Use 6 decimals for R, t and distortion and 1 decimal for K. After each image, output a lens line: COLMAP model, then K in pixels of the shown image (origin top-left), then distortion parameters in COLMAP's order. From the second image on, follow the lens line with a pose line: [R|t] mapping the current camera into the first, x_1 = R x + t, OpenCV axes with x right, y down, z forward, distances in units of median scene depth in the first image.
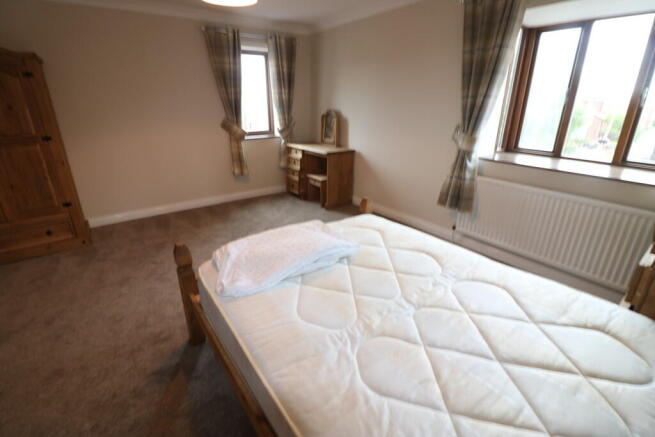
lens RADIAL K [[304.8, 0, 329.8], [0, 304.8, 217.1], [0, 0, 1]] dist [-0.021684, -0.000328]
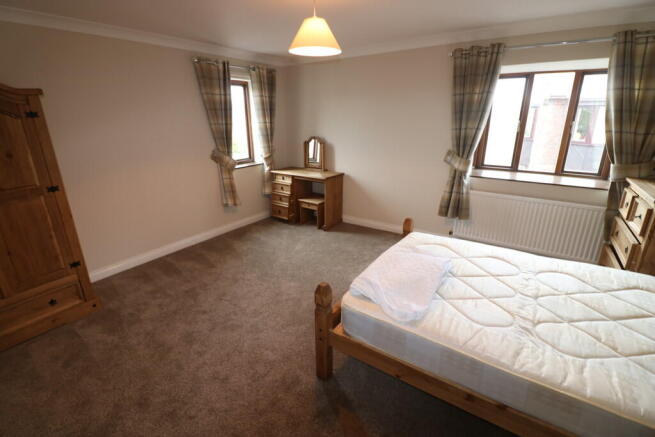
lens RADIAL K [[304.8, 0, 329.3], [0, 304.8, 214.1], [0, 0, 1]] dist [-0.021684, -0.000328]
pose [[0.947321, -0.107805, 0.301598, -0.436290], [0.122466, 0.992017, -0.030076, -0.068066], [-0.295948, 0.065428, 0.952961, -0.016172]]
